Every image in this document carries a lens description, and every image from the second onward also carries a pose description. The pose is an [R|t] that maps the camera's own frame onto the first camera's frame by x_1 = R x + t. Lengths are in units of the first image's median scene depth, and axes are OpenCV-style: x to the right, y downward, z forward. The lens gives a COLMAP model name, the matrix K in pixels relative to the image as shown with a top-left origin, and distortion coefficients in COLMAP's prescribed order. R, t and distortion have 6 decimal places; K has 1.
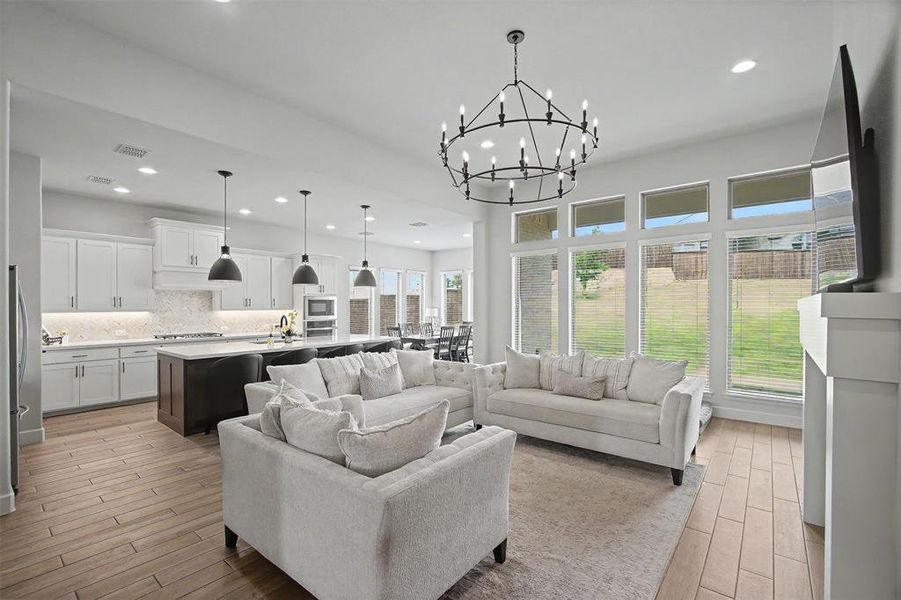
lens RADIAL K [[396.4, 0, 447.1], [0, 396.4, 302.9], [0, 0, 1]] dist [0.003689, -0.000708]
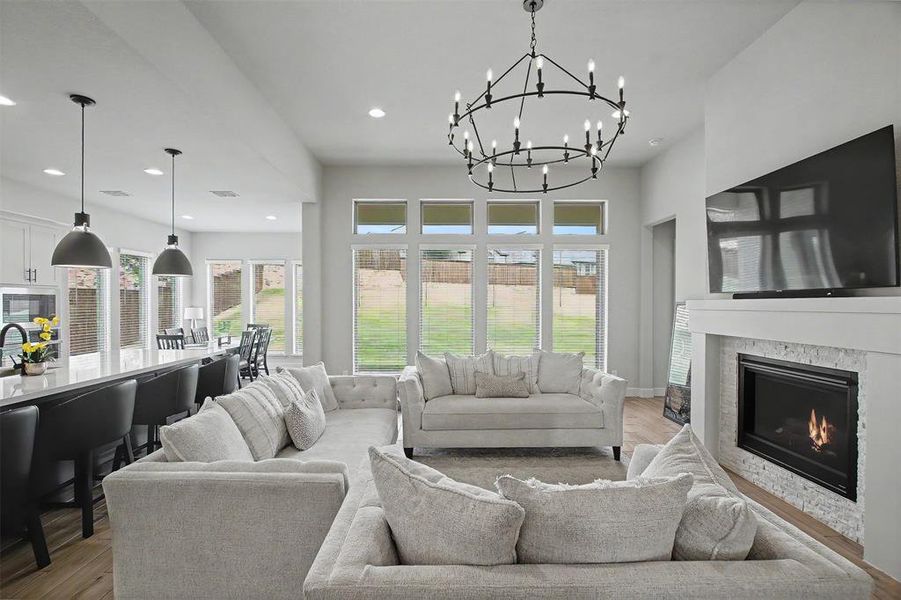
lens RADIAL K [[396.4, 0, 442.8], [0, 396.4, 304.8], [0, 0, 1]] dist [0.003689, -0.000708]
pose [[0.779318, -0.000635, 0.626628, -0.269369], [-0.004933, 0.999962, 0.007149, 0.000620], [-0.626609, -0.008663, 0.779286, 0.215696]]
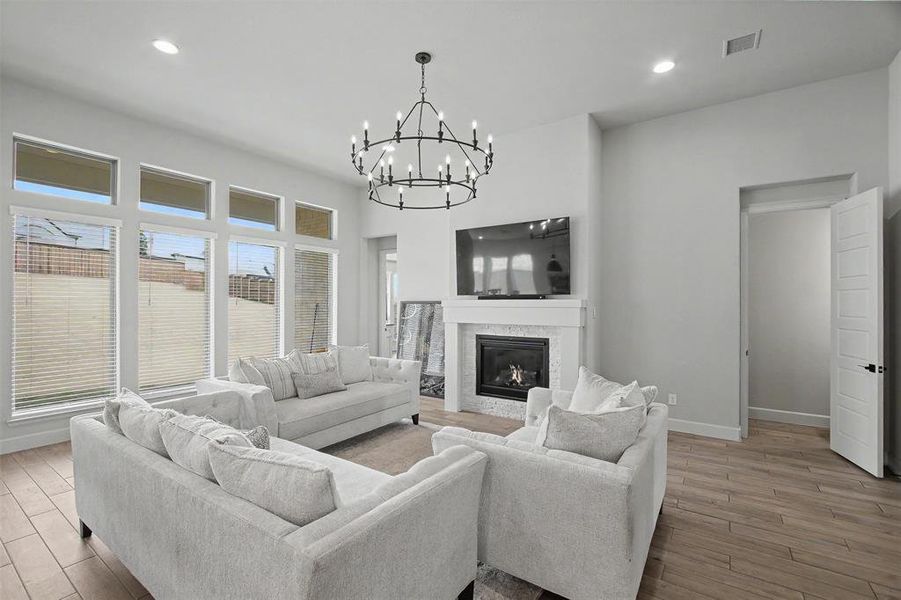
lens RADIAL K [[396.4, 0, 444.4], [0, 396.4, 302.3], [0, 0, 1]] dist [0.003689, -0.000708]
pose [[-0.021316, 0.000535, 0.999773, -0.452431], [-0.006285, 0.999980, -0.000669, 0.001914], [-0.999753, -0.006298, -0.021312, 0.475374]]
